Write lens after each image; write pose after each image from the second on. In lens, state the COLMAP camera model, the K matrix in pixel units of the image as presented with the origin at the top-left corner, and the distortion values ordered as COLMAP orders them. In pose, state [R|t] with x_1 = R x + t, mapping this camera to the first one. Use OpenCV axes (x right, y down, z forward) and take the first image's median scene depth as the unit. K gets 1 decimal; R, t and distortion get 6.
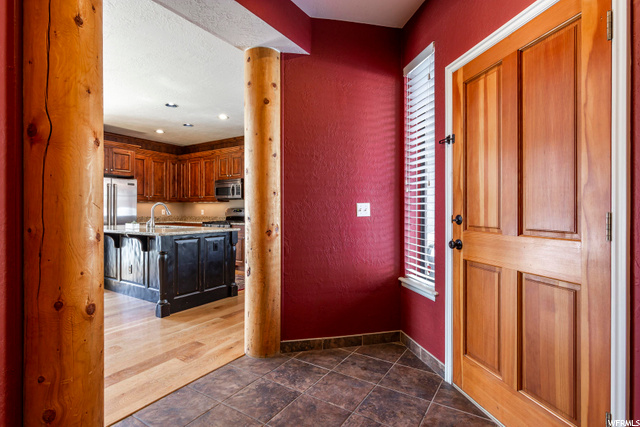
lens RADIAL K [[308.5, 0, 320.0], [0, 308.5, 213.5], [0, 0, 1]] dist [-0.009520, 0.000663]
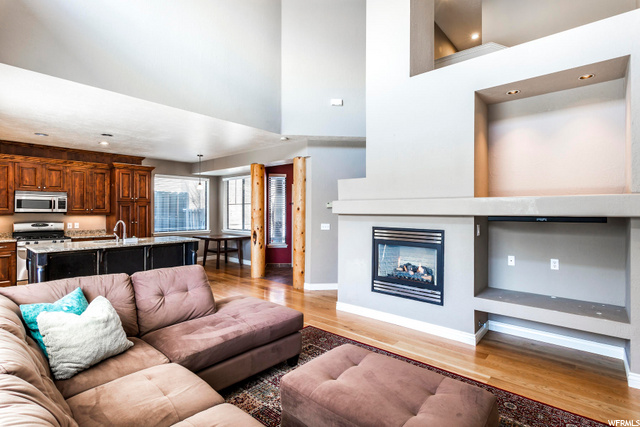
lens RADIAL K [[308.5, 0, 320.0], [0, 308.5, 213.5], [0, 0, 1]] dist [-0.009520, 0.000663]
pose [[0.148616, -0.006726, 0.988872, -1.105917], [0.006852, 0.999960, 0.005772, -0.045066], [-0.988871, 0.005918, 0.148656, 0.032217]]
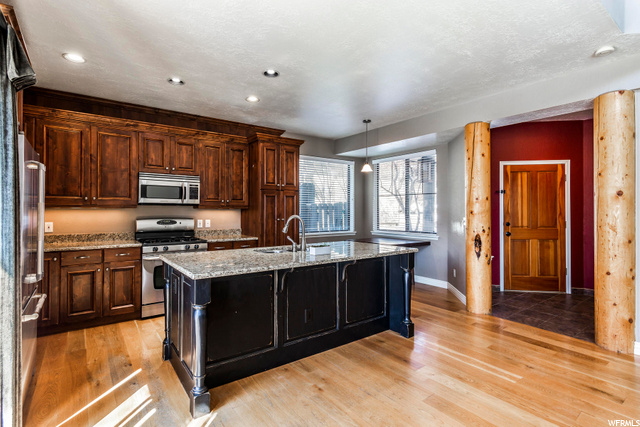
lens RADIAL K [[317.6, 0, 318.6], [0, 317.6, 211.2], [0, 0, 1]] dist [-0.002325, -0.000404]
pose [[0.369035, -0.001740, 0.929414, -0.816233], [0.007668, 0.999970, -0.001172, -0.030632], [-0.929384, 0.007559, 0.369037, 0.473195]]
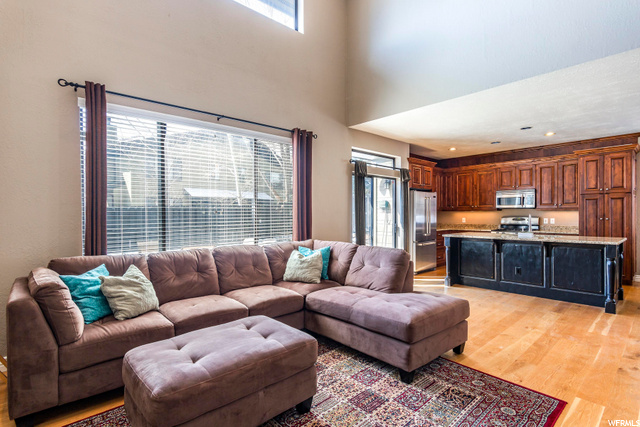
lens RADIAL K [[322.2, 0, 322.3], [0, 322.2, 217.0], [0, 0, 1]] dist [-0.005467, -0.000548]
pose [[0.966744, -0.003350, -0.255726, -0.668660], [0.002987, 0.999994, -0.001810, -0.017460], [0.255730, 0.000986, 0.966748, -0.256641]]
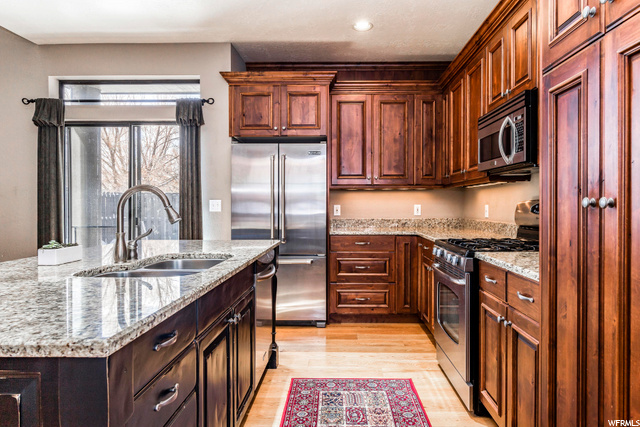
lens RADIAL K [[410.8, 0, 335.7], [0, 410.8, 212.2], [0, 0, 1]] dist [0.001181, 0.000956]
pose [[0.517650, 0.013717, -0.855483, -0.041033], [-0.006996, 0.999906, 0.011799, -0.009529], [0.855564, -0.000123, 0.517697, 0.654127]]
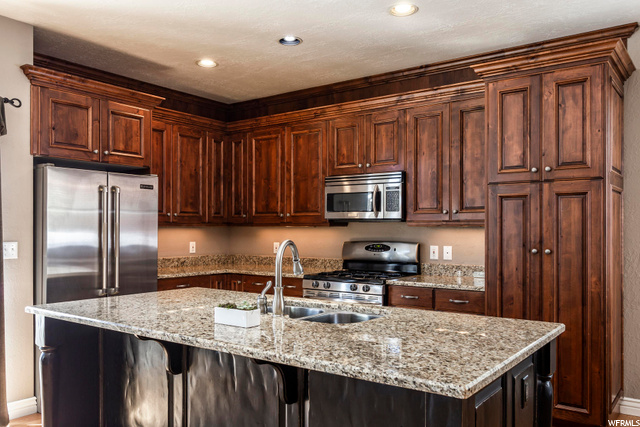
lens RADIAL K [[514.9, 0, 316.8], [0, 514.9, 228.5], [0, 0, 1]] dist [0.006522, 0.002068]
pose [[0.996727, 0.000699, -0.080839, -0.305443], [-0.001635, 0.999932, -0.011508, -0.028535], [0.080826, 0.011603, 0.996661, 0.296192]]
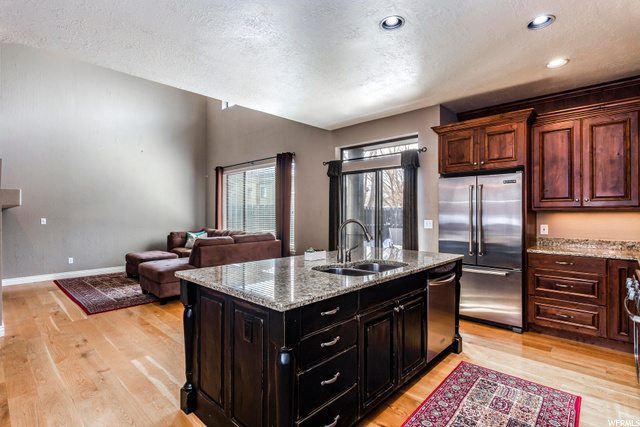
lens RADIAL K [[318.7, 0, 307.1], [0, 318.7, 212.8], [0, 0, 1]] dist [0.000073, -0.000069]
pose [[-0.214178, -0.009481, -0.976749, 0.037710], [-0.013793, 0.999883, -0.006681, -0.026712], [0.976697, 0.012042, -0.214284, 0.717094]]
